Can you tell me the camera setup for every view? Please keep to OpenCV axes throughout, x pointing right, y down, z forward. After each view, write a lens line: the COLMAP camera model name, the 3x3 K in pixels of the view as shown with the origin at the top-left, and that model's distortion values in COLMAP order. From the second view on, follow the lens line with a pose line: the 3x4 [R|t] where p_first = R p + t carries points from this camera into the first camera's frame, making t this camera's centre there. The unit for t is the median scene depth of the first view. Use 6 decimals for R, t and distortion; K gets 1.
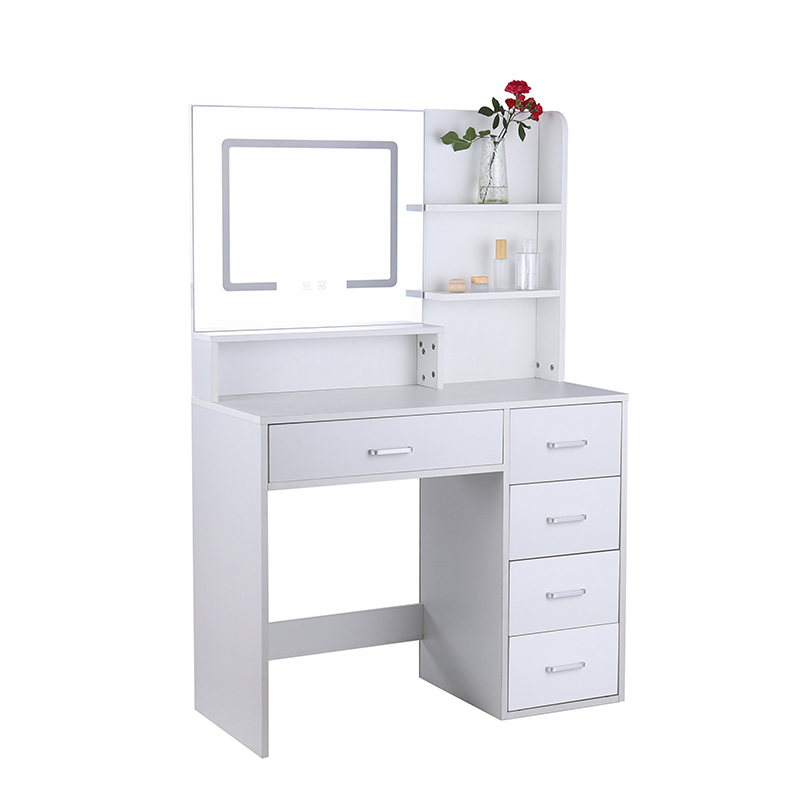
lens RADIAL K [[1859.0, 0, 396.3], [0, 1859.0, 404.1], [0, 0, 1]] dist [0.010315, 0.000000]
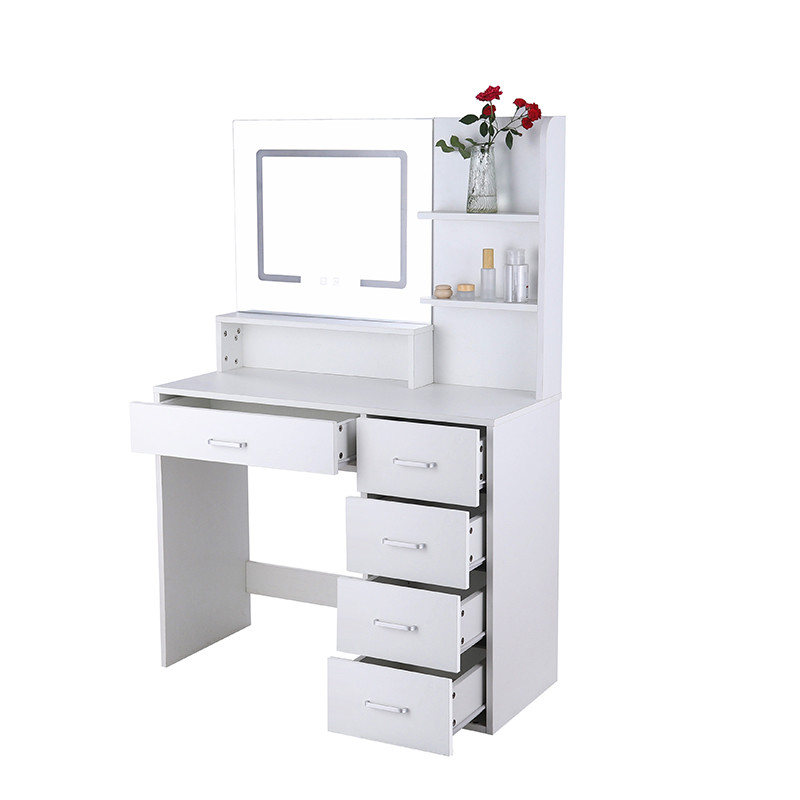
lens RADIAL K [[1409.0, 0, 400.0], [0, 1409.0, 402.9], [0, 0, 1]] dist [0.140593, 0.000000]
pose [[0.573290, 0.137141, -0.807794, 0.659183], [-0.106739, 0.989992, 0.092320, -0.072810], [0.812370, 0.033297, 0.582190, 0.530721]]
